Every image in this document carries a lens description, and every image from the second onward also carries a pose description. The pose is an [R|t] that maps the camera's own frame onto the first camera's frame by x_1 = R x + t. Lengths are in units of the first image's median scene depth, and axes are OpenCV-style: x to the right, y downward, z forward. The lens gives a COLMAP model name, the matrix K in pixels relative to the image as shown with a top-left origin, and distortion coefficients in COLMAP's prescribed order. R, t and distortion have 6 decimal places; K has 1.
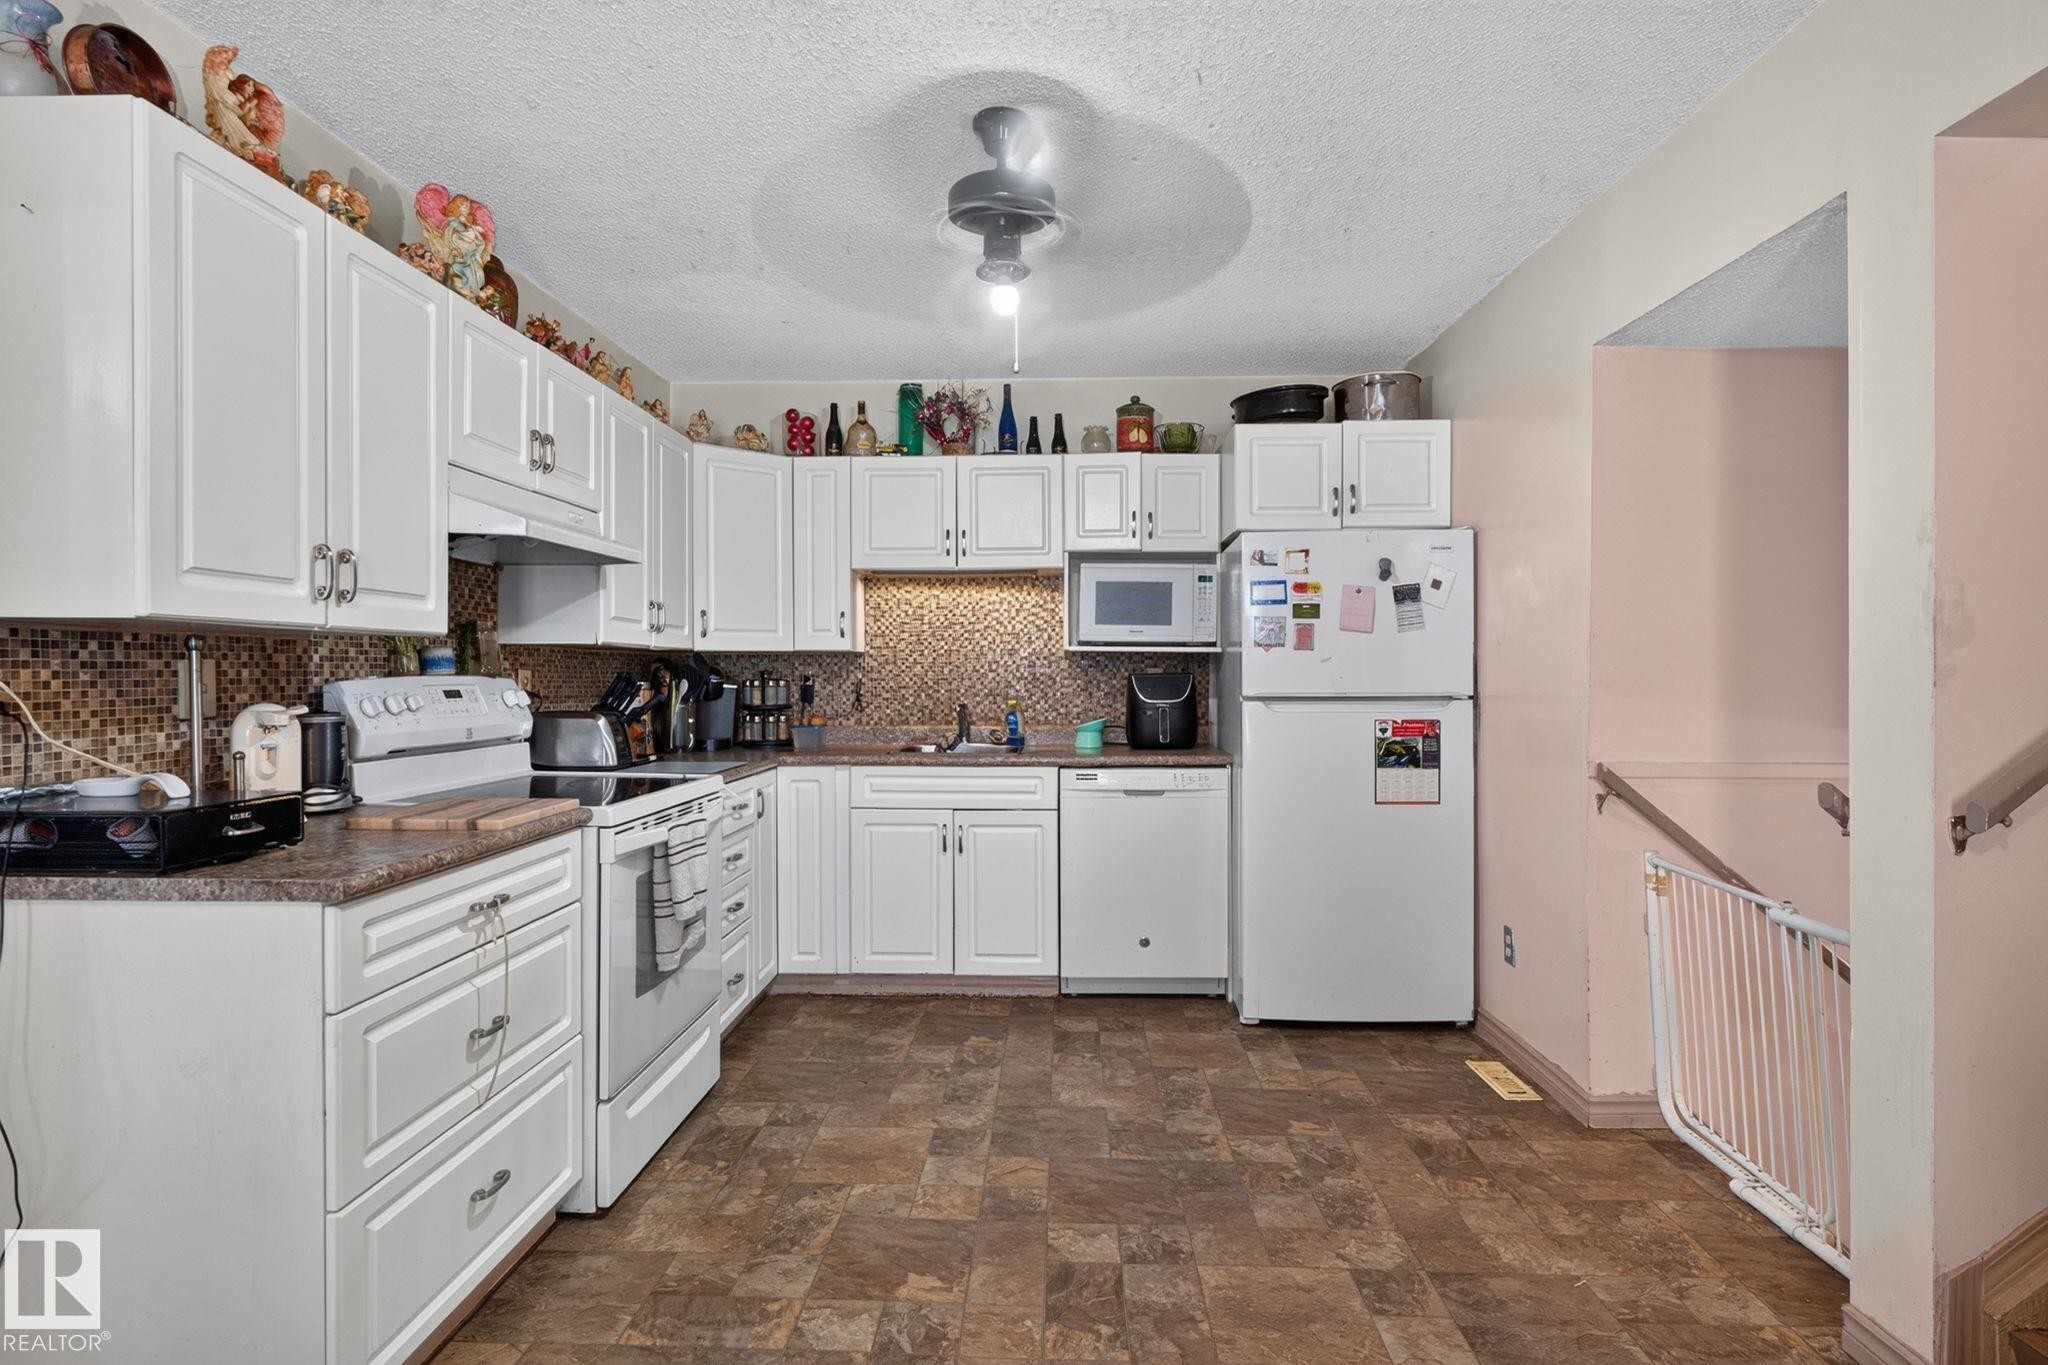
lens RADIAL K [[1044.9, 0, 1024.0], [0, 1044.9, 682.5], [0, 0, 1]] dist [0.000932, 0.001266]
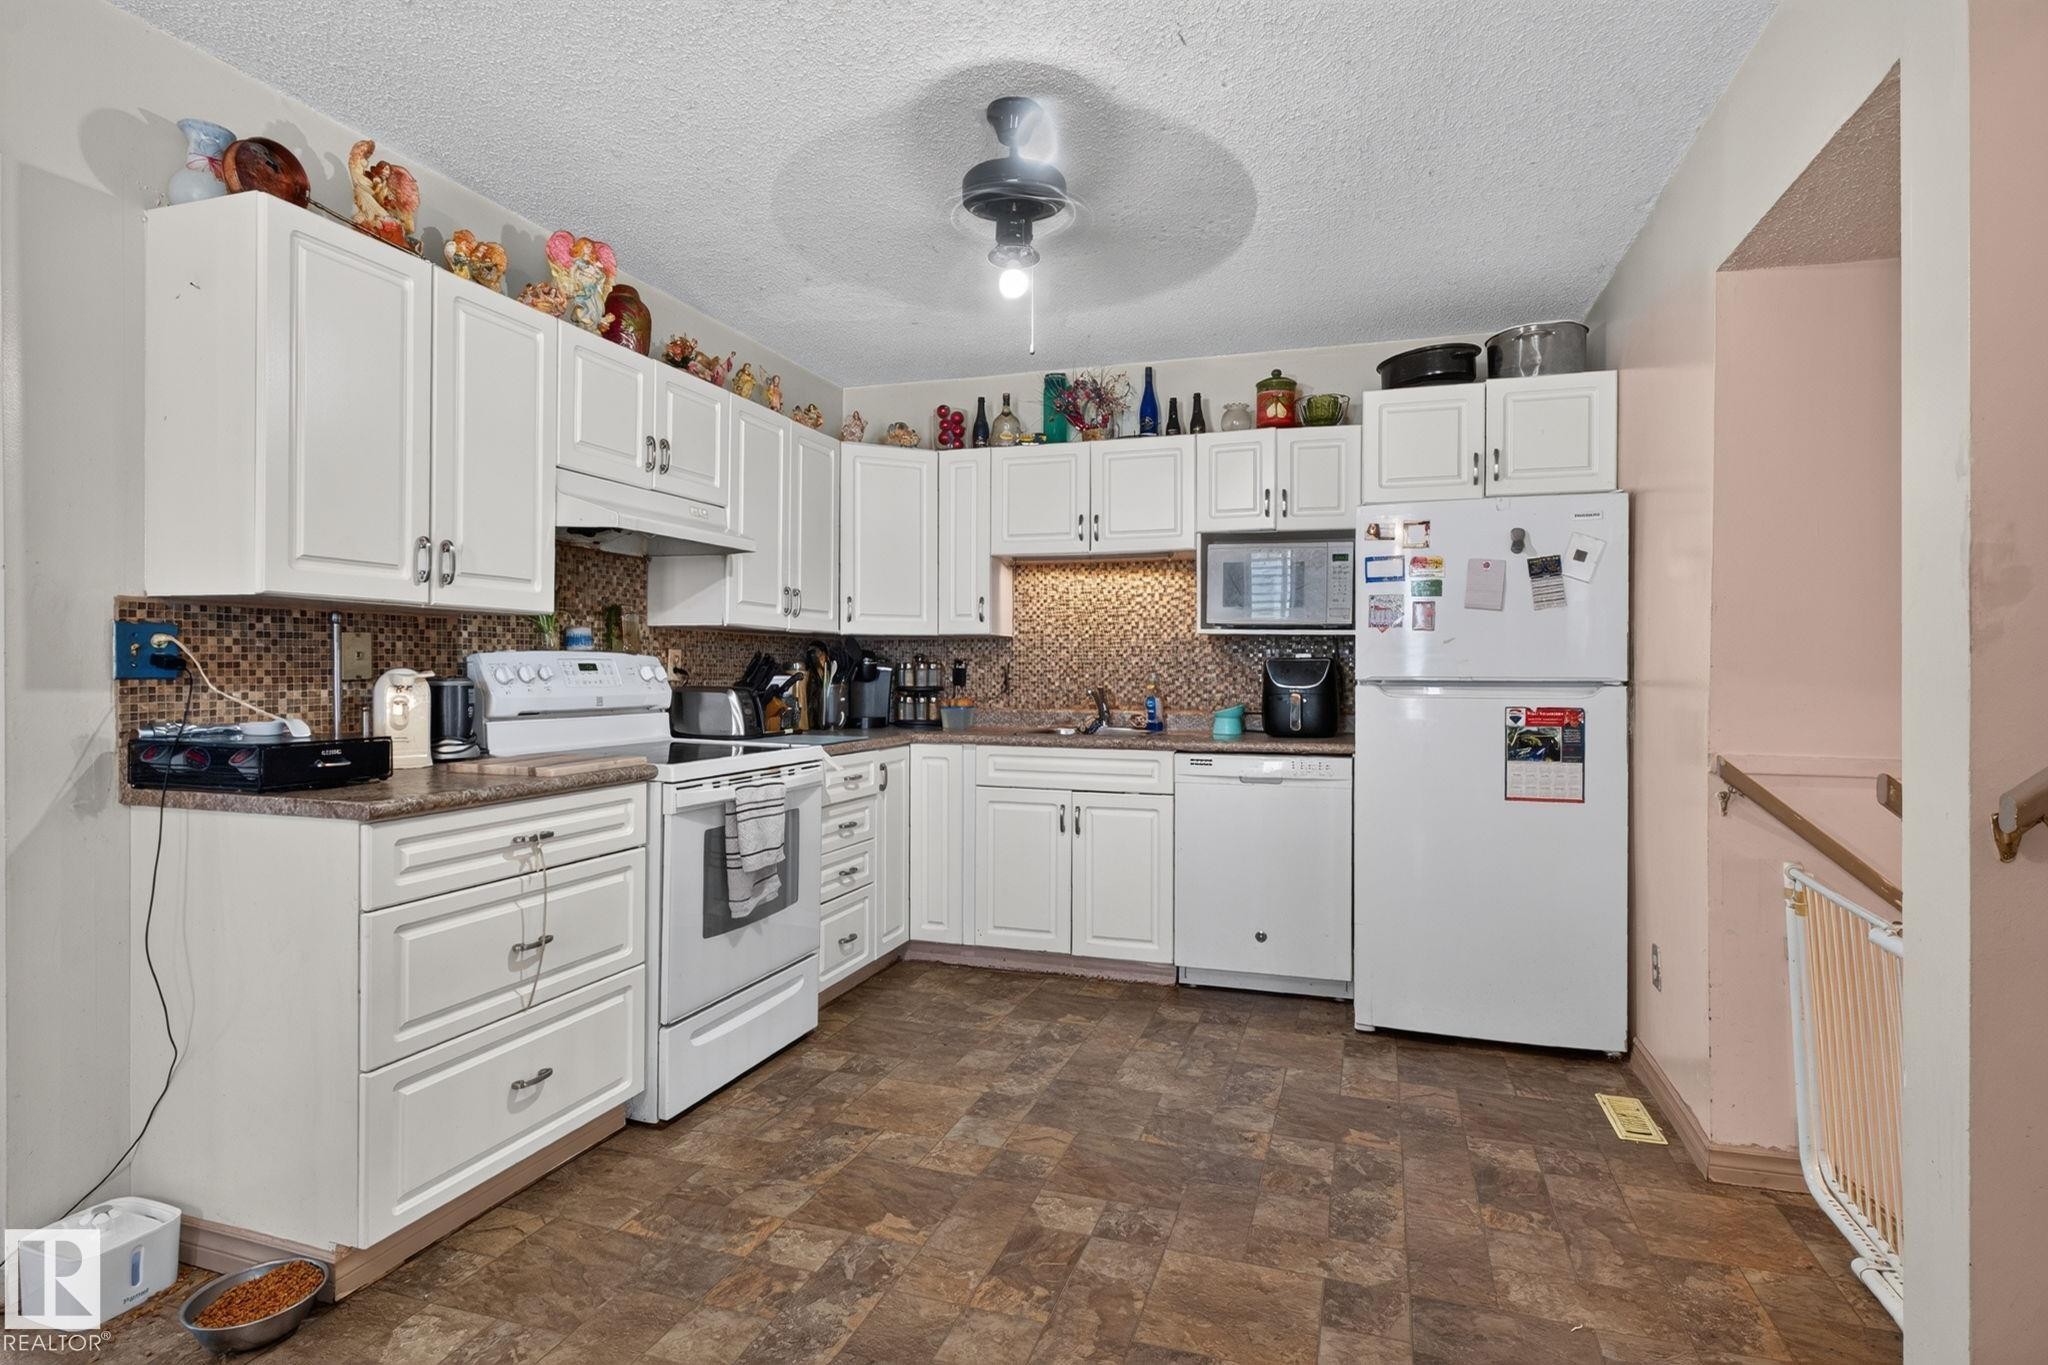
lens RADIAL K [[1057.1, 0, 1024.8], [0, 1057.1, 672.4], [0, 0, 1]] dist [0.000690, -0.000604]
pose [[0.961127, 0.007321, -0.276009, 0.202992], [-0.009140, 0.999944, -0.005304, 0.015637], [0.275954, 0.007621, 0.961140, 0.005452]]
